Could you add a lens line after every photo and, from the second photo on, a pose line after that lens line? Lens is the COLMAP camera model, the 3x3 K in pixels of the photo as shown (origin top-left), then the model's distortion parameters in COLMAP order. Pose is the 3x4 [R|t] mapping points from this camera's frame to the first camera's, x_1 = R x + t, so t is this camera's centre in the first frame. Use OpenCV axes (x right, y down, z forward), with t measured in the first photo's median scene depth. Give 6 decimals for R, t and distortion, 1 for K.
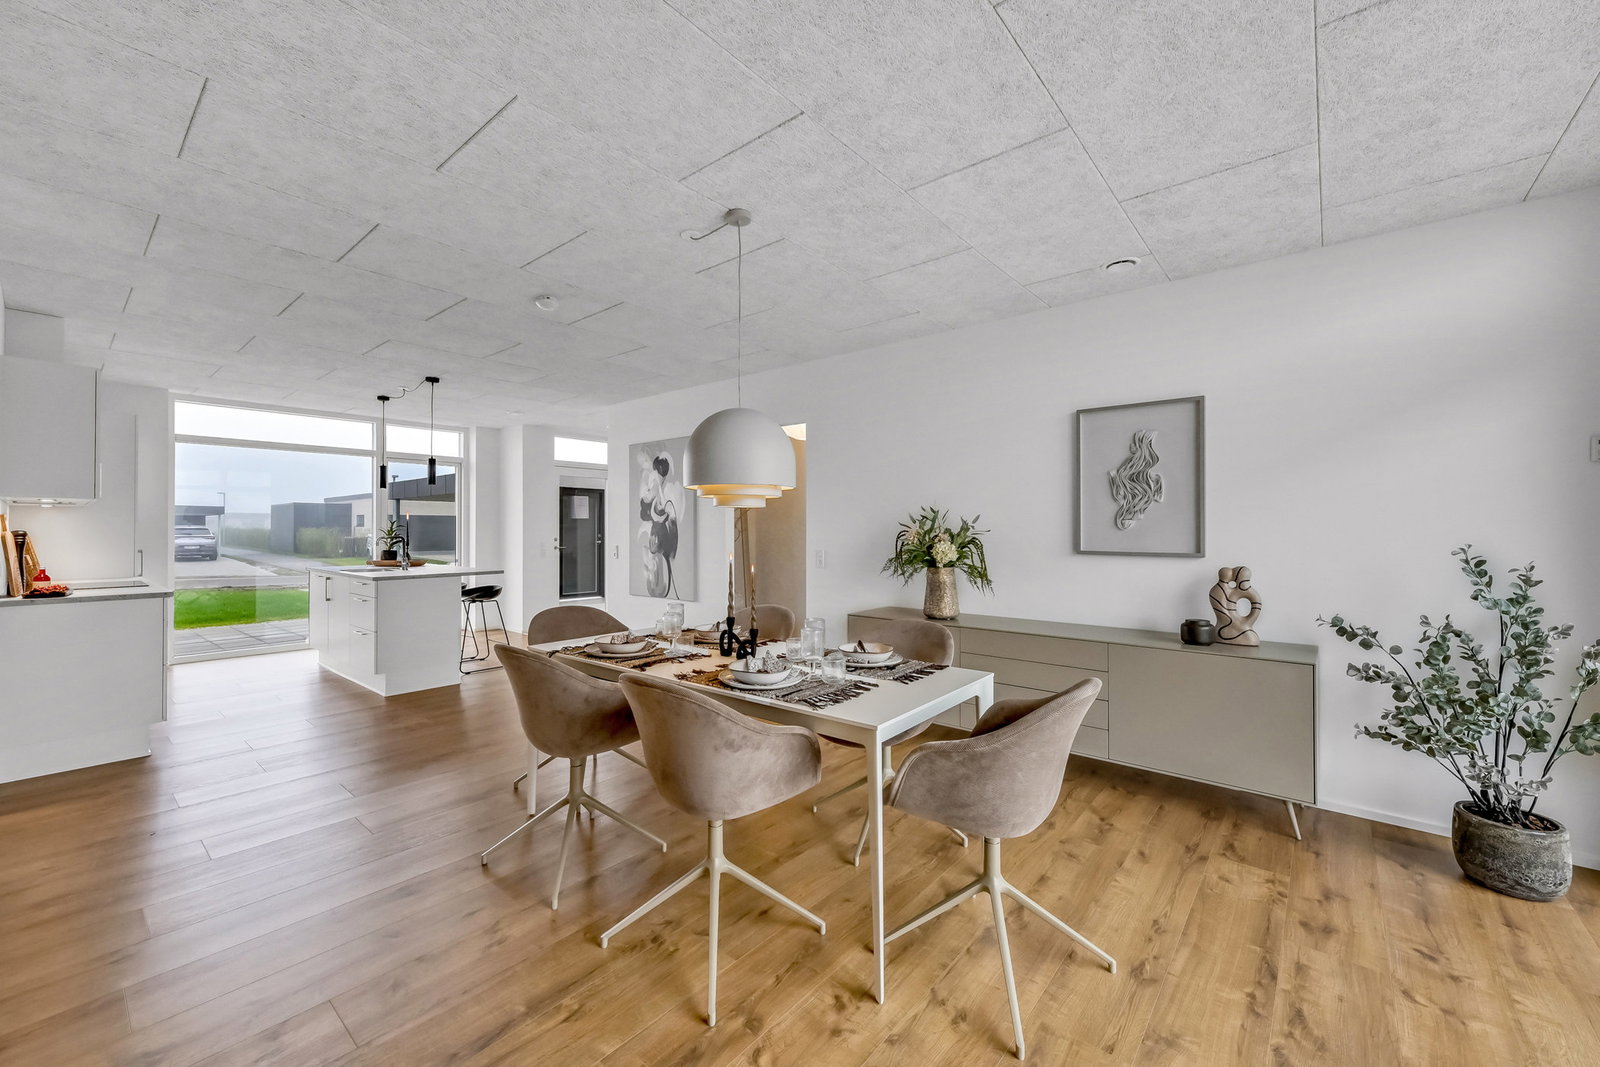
lens RADIAL K [[633.4, 0, 795.1], [0, 633.4, 525.0], [0, 0, 1]] dist [0.001758, 0.000124]
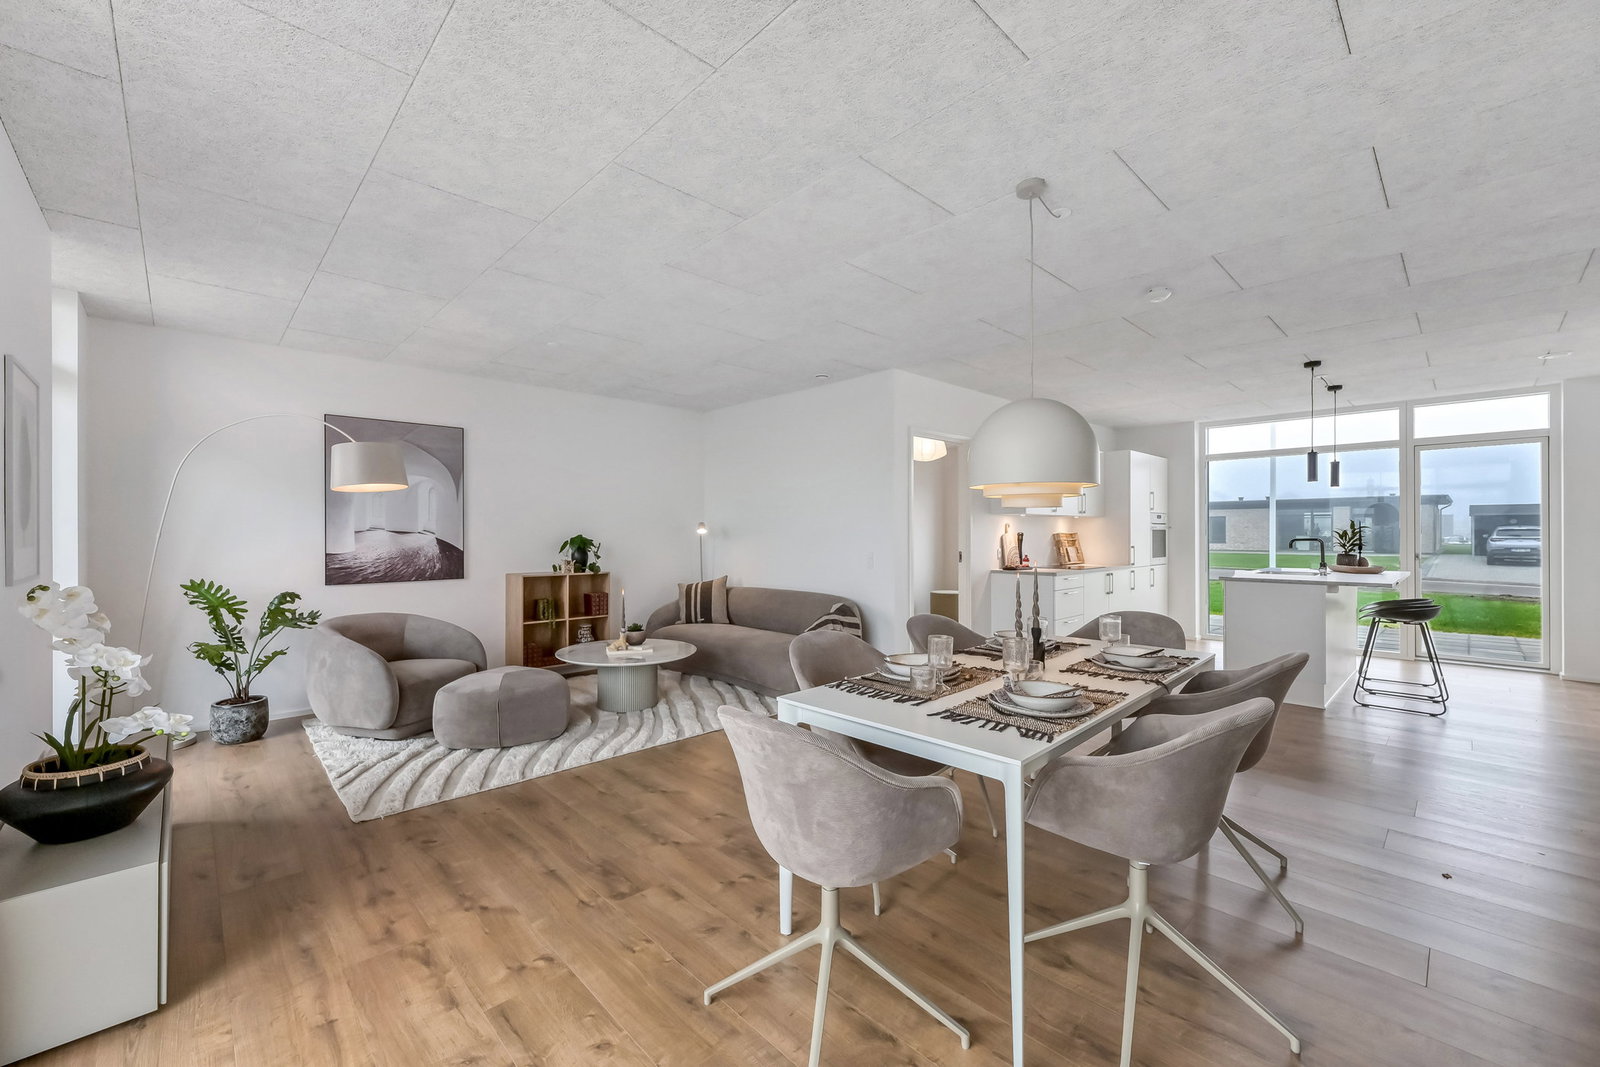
lens RADIAL K [[640.5, 0, 784.6], [0, 640.5, 532.5], [0, 0, 1]] dist [0.003833, 0.000226]
pose [[-0.115121, 0.000888, -0.993351, 0.591853], [0.009113, 0.999958, -0.000162, 0.002658], [0.993310, -0.009071, -0.115124, 0.513453]]
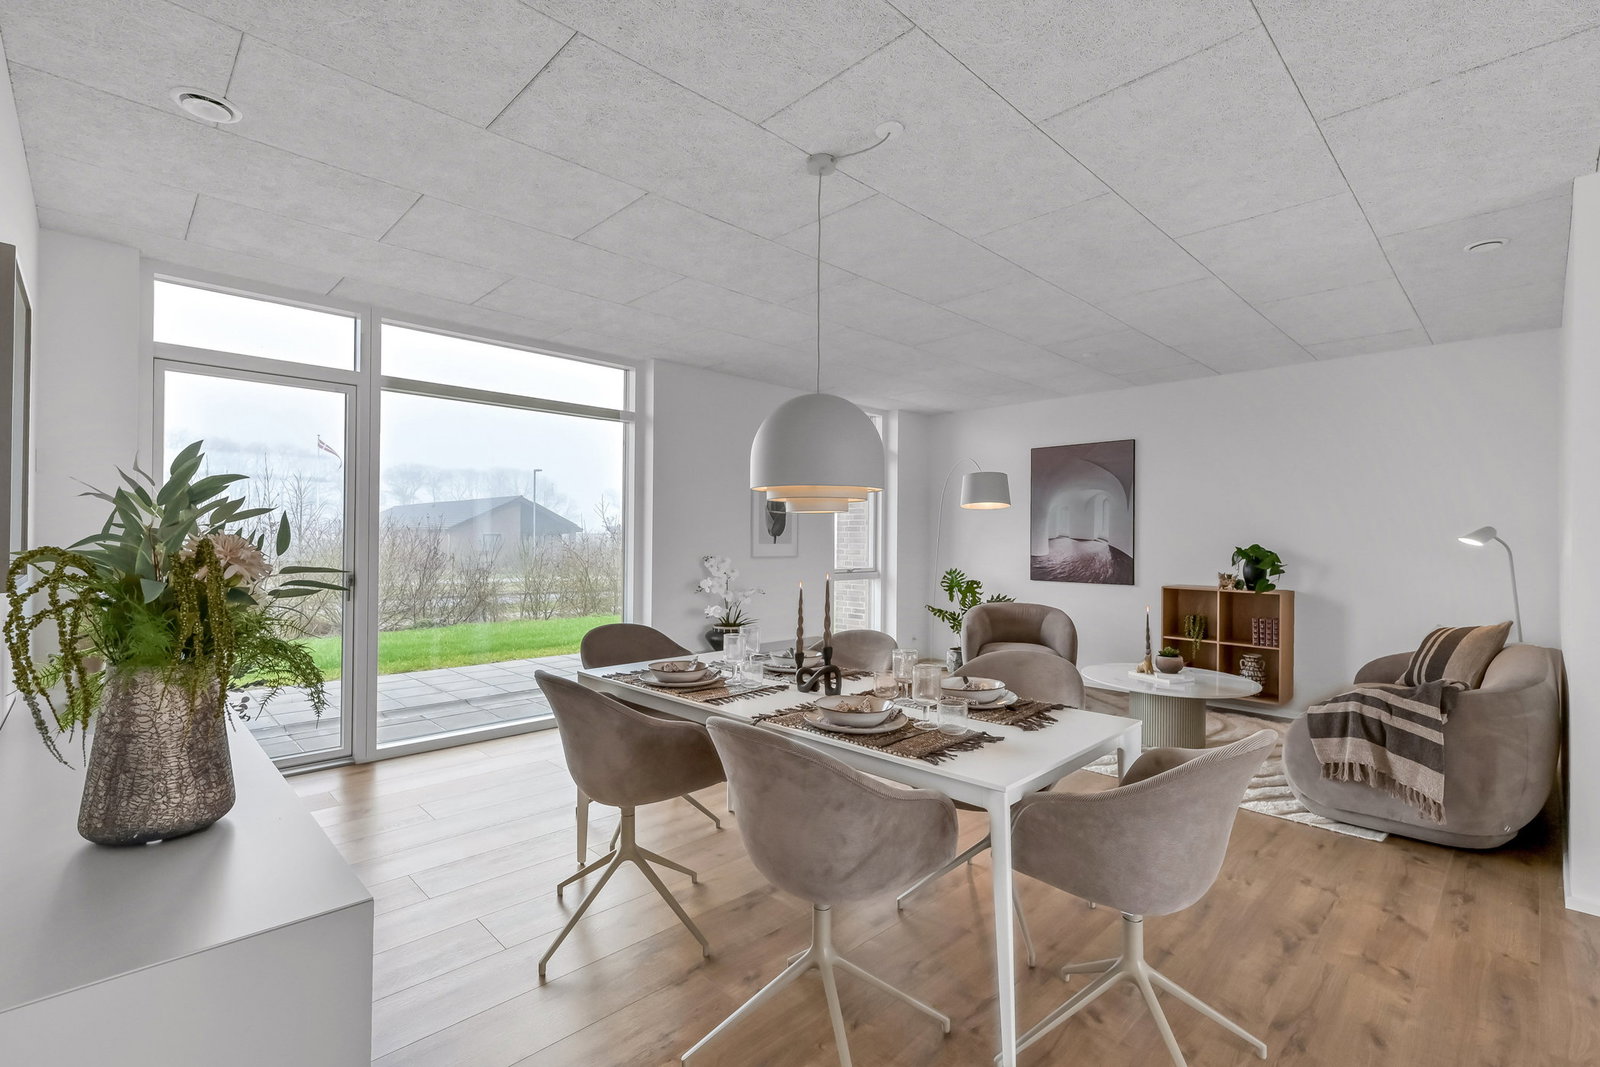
lens RADIAL K [[714.9, 0, 791.5], [0, 714.9, 532.4], [0, 0, 1]] dist [0.006077, 0.000183]
pose [[-0.994826, -0.007432, 0.101325, -0.102302], [-0.008961, 0.999853, -0.014652, 0.008387], [-0.101201, -0.015484, -0.994746, 1.322014]]
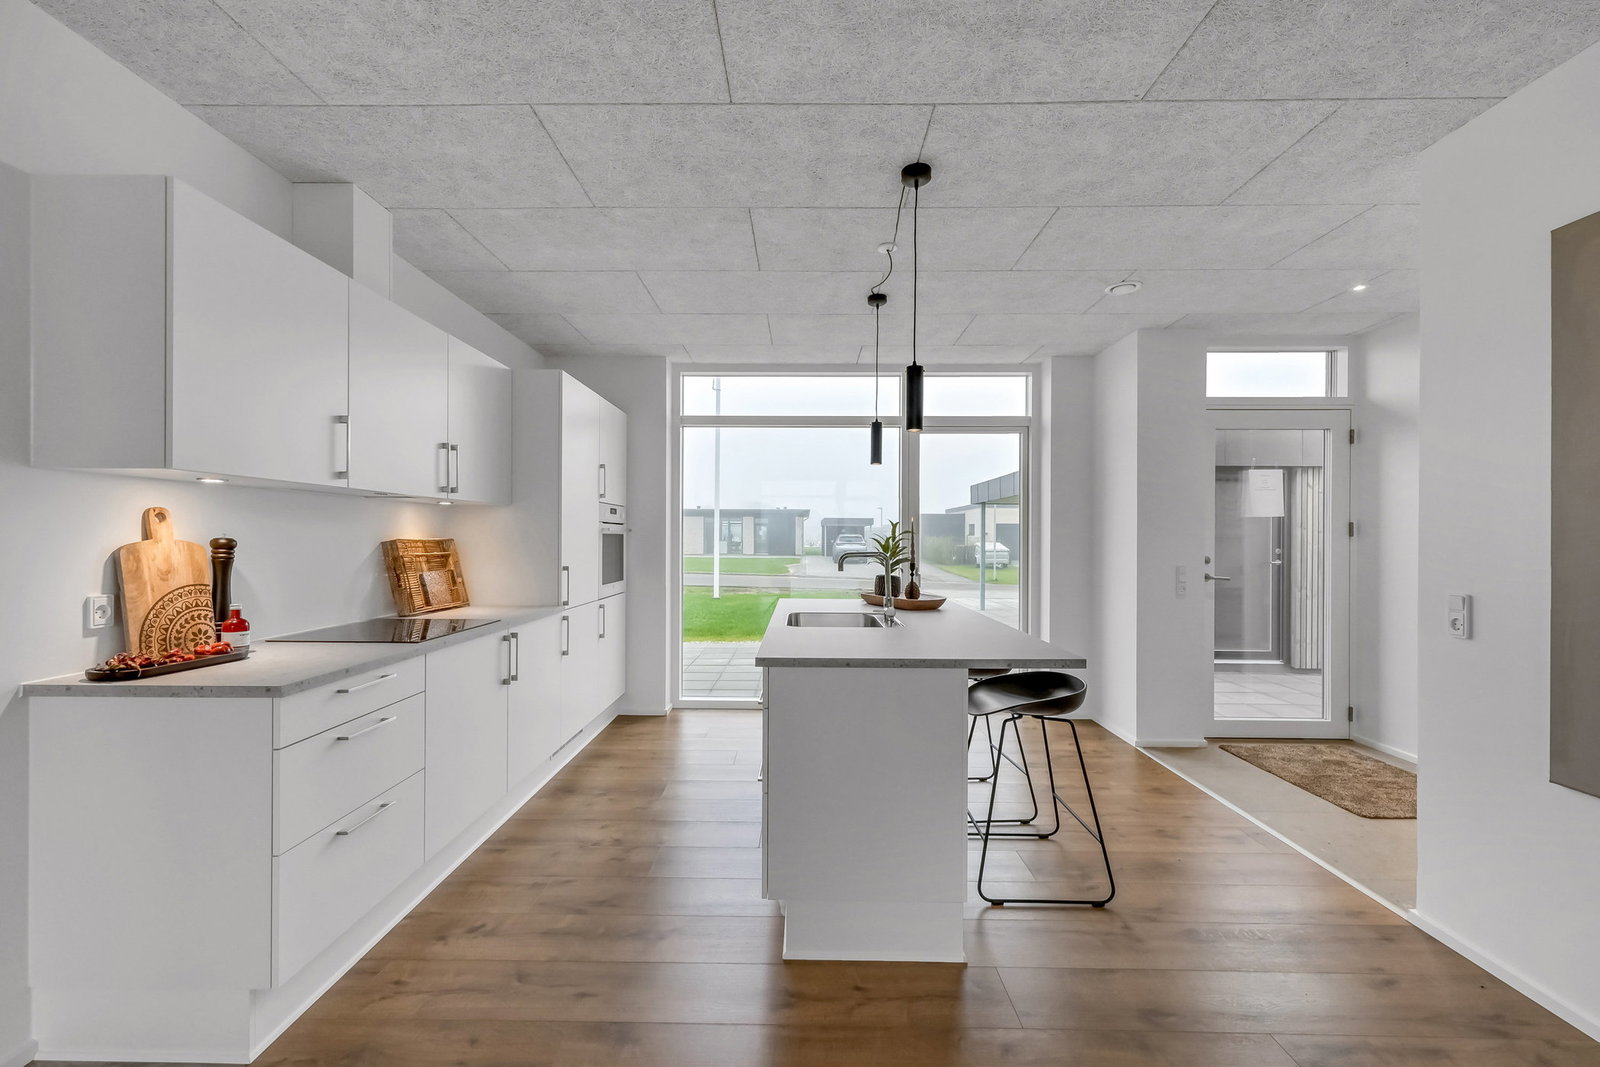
lens RADIAL K [[650.7, 0, 796.3], [0, 650.7, 538.5], [0, 0, 1]] dist [0.003024, 0.000171]
pose [[0.636220, 0.004459, -0.771495, -0.419557], [0.000953, 0.999978, 0.006565, 0.005214], [0.771507, -0.004912, 0.636202, 0.954147]]
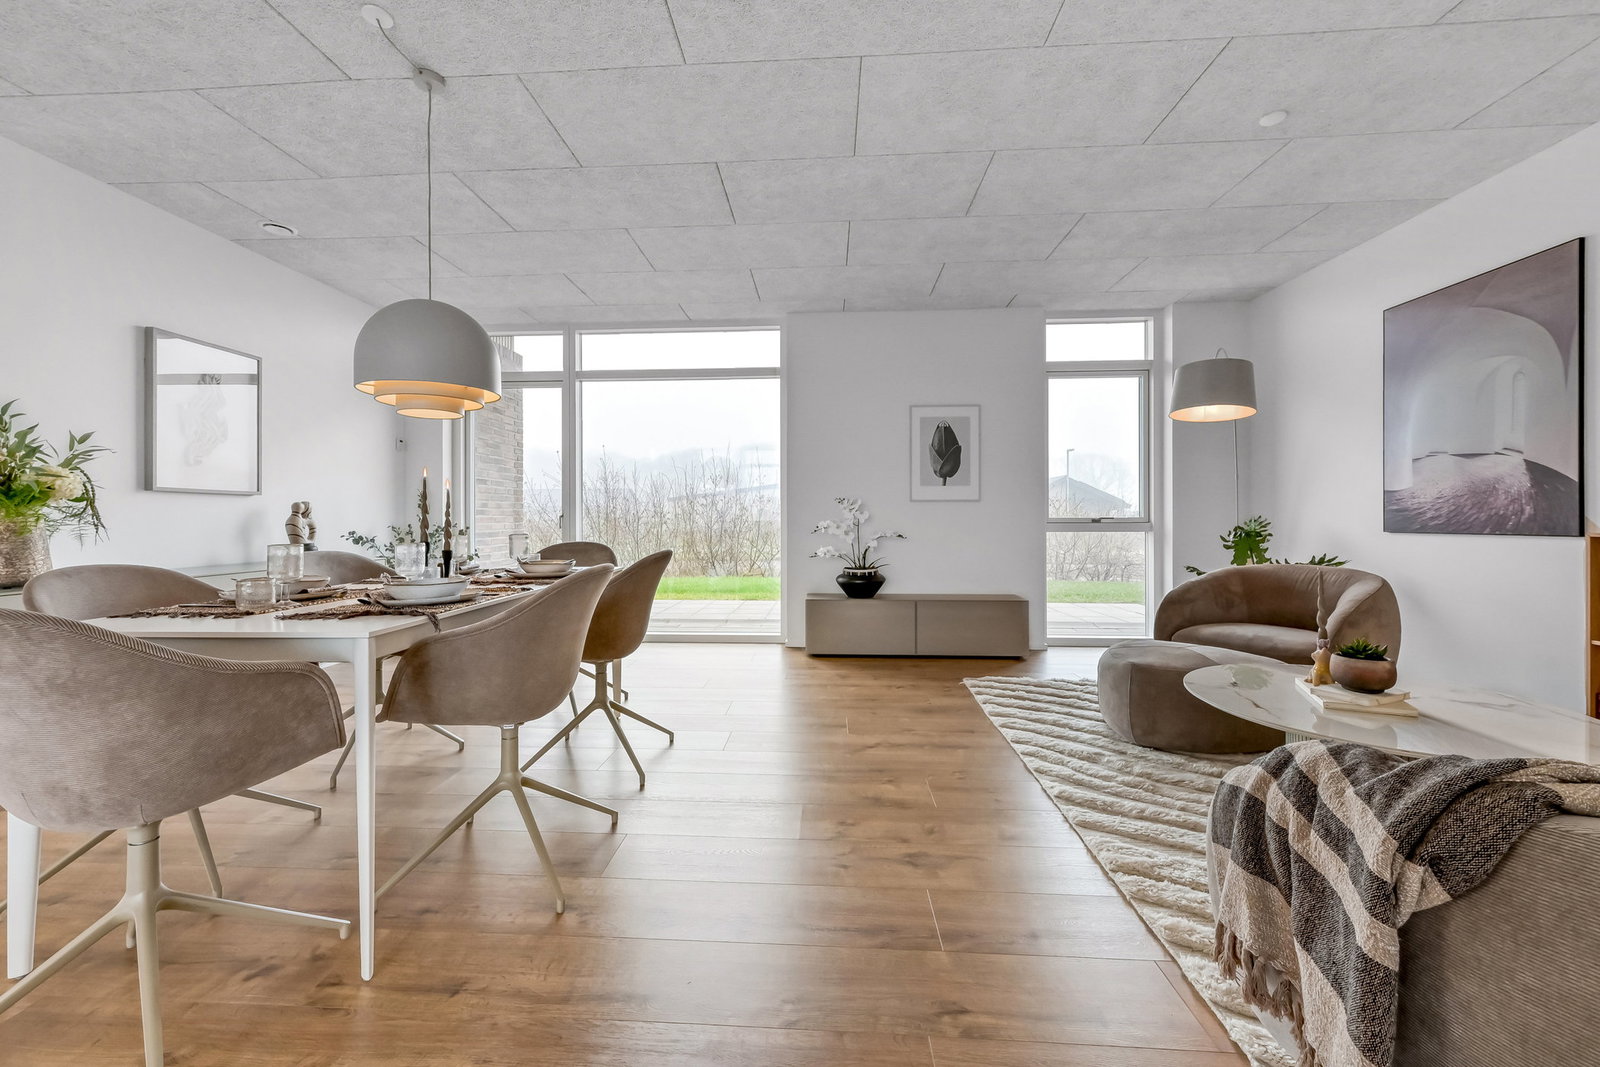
lens RADIAL K [[640.7, 0, 788.1], [0, 640.7, 515.4], [0, 0, 1]] dist [0.005924, 0.000467]
pose [[-0.596600, 0.004069, 0.802529, -0.744251], [-0.002541, 0.999973, -0.006959, 0.079023], [-0.802535, -0.006190, -0.596573, 0.771922]]
